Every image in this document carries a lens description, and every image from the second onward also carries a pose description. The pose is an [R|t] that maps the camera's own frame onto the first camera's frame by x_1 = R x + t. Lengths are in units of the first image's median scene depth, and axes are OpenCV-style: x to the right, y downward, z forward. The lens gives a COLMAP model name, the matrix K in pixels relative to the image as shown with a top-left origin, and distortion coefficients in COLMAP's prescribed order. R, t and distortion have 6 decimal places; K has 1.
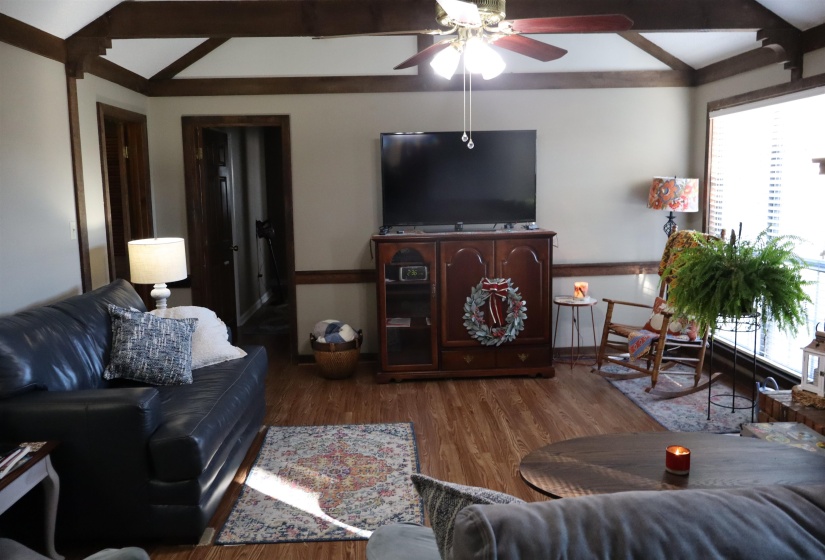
lens RADIAL K [[686.9, 0, 413.5], [0, 686.9, 277.1], [0, 0, 1]] dist [-0.011455, 0.011236]
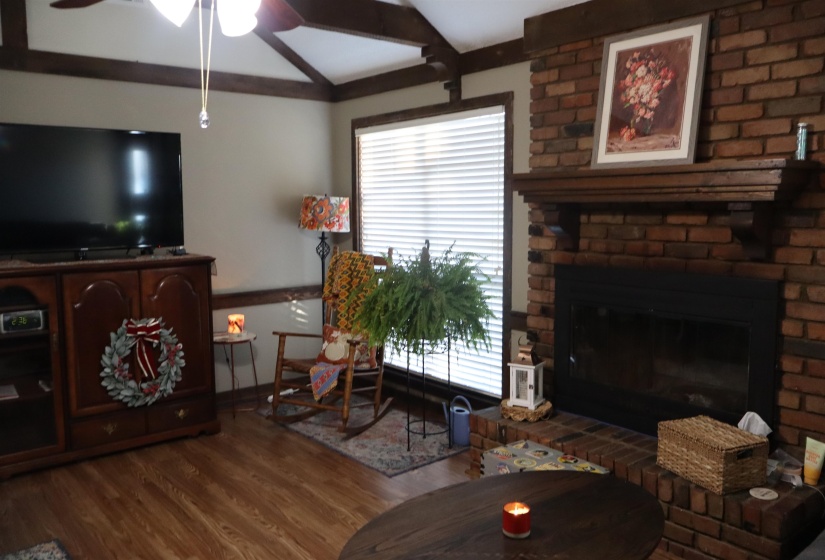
lens RADIAL K [[686.9, 0, 413.9], [0, 686.9, 278.7], [0, 0, 1]] dist [-0.011455, 0.011236]
pose [[0.801319, -0.047405, 0.596356, -0.095298], [0.070076, 0.997431, -0.014873, -0.010290], [-0.594119, 0.053708, 0.802582, 0.194194]]
